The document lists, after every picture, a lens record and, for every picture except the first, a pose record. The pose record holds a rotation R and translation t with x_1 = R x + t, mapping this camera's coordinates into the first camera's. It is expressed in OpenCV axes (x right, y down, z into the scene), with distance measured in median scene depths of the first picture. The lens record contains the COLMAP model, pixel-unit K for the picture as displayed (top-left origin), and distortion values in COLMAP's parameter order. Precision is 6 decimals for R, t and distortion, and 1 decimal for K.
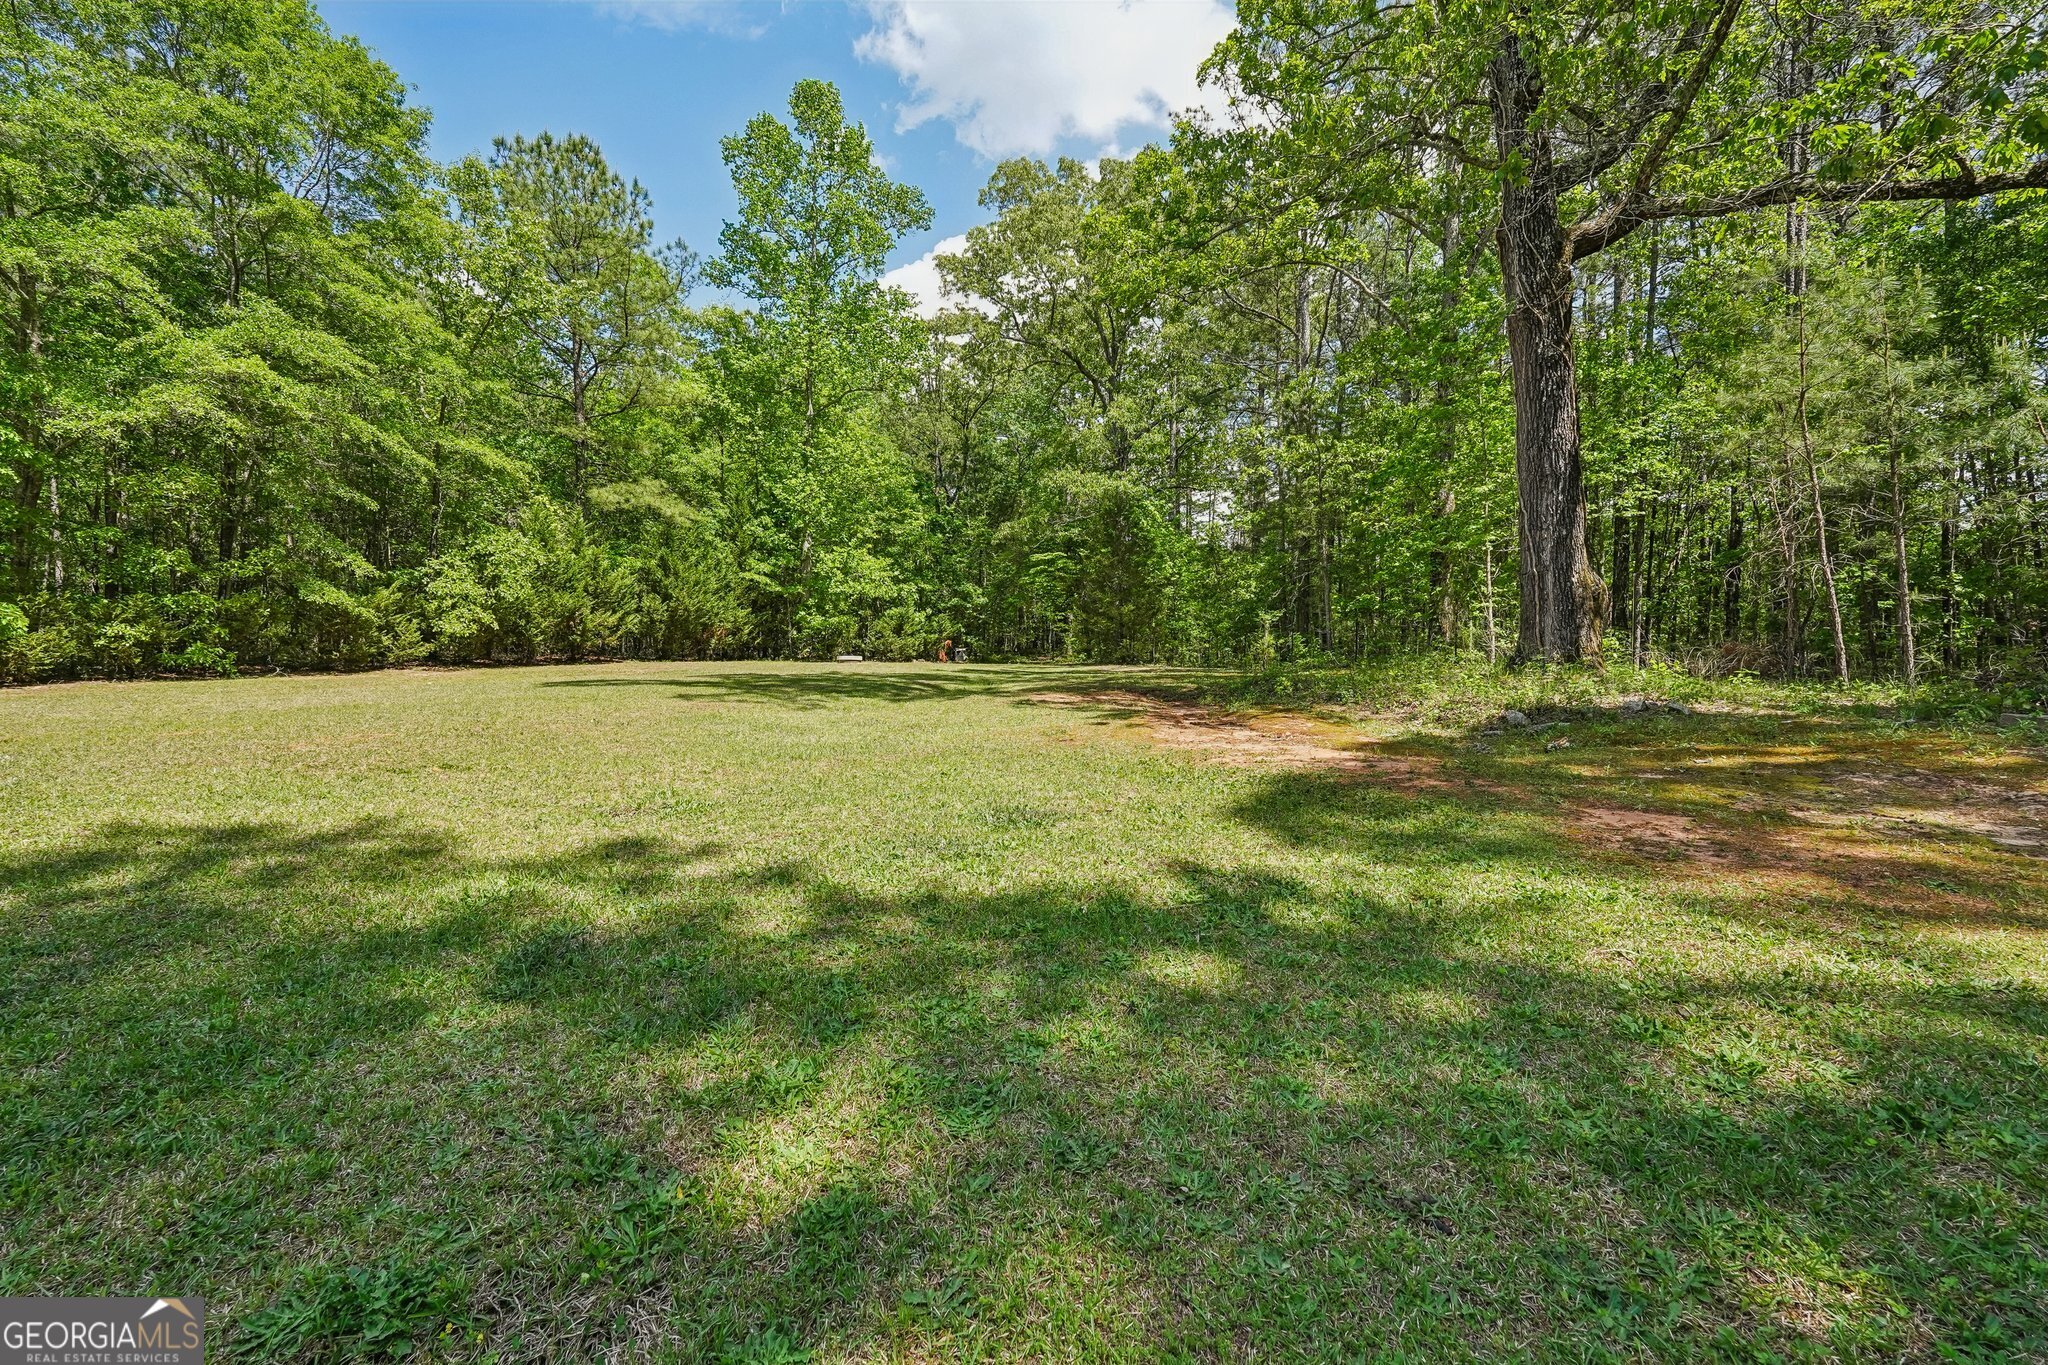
lens RADIAL K [[907.5, 0, 1024.0], [0, 907.5, 682.5], [0, 0, 1]] dist [-0.002902, -0.000032]
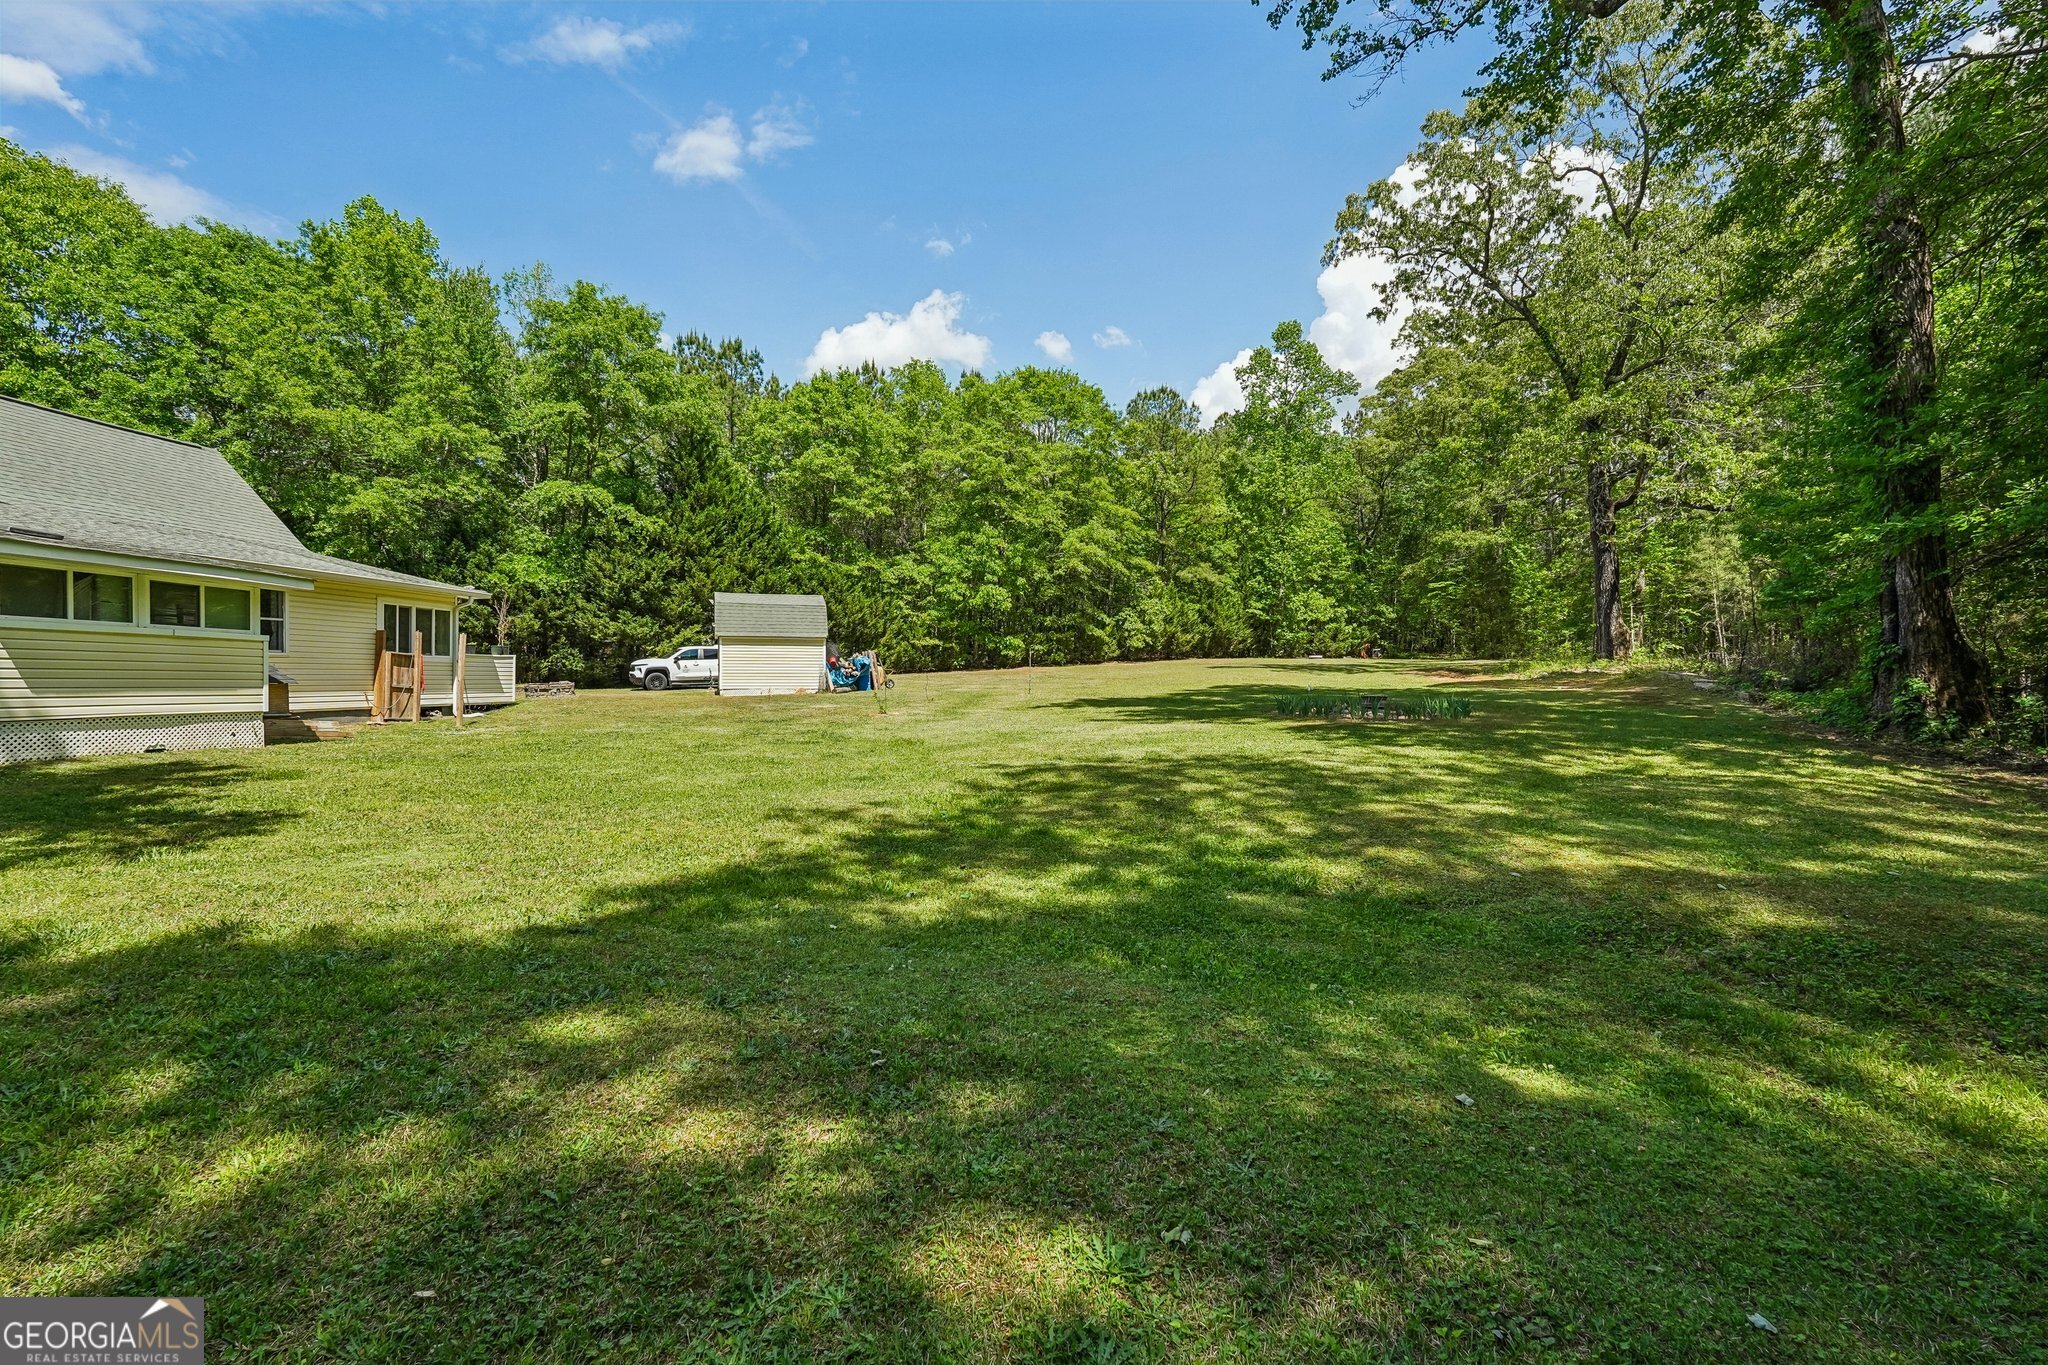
lens RADIAL K [[907.5, 0, 1024.0], [0, 907.5, 682.5], [0, 0, 1]] dist [-0.002902, -0.000032]
pose [[0.905458, 0.006407, -0.424387, 0.052023], [-0.004916, 0.999977, 0.004609, 0.018160], [0.424407, -0.002087, 0.905469, -0.796997]]
